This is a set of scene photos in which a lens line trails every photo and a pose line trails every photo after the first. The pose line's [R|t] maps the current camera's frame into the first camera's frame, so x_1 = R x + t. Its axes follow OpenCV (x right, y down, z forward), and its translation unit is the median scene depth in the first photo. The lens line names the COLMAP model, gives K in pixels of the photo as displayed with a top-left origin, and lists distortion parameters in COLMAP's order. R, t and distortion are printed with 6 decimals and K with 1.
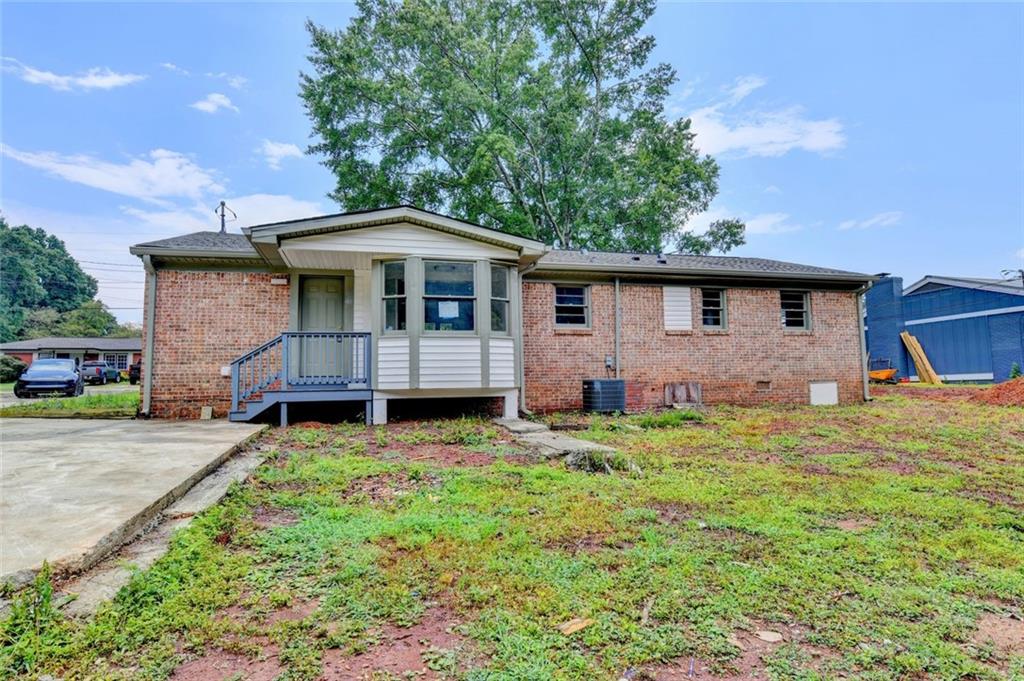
lens RADIAL K [[532.2, 0, 512.0], [0, 532.2, 340.5], [0, 0, 1]] dist [-0.003273, -0.000313]
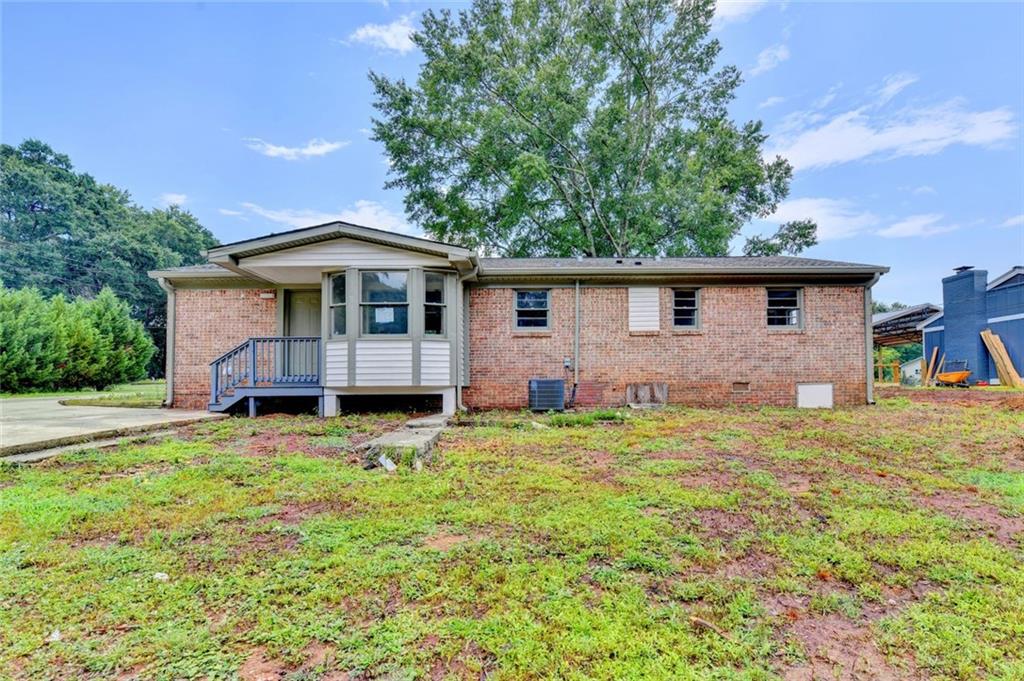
lens RADIAL K [[460.9, 0, 511.9], [0, 460.9, 376.0], [0, 0, 1]] dist [-0.004050, -0.000346]
pose [[0.973660, 0.002747, -0.227990, 0.264054], [0.011545, 0.998051, 0.061334, 0.009100], [0.227714, -0.062350, 0.971730, 0.091721]]
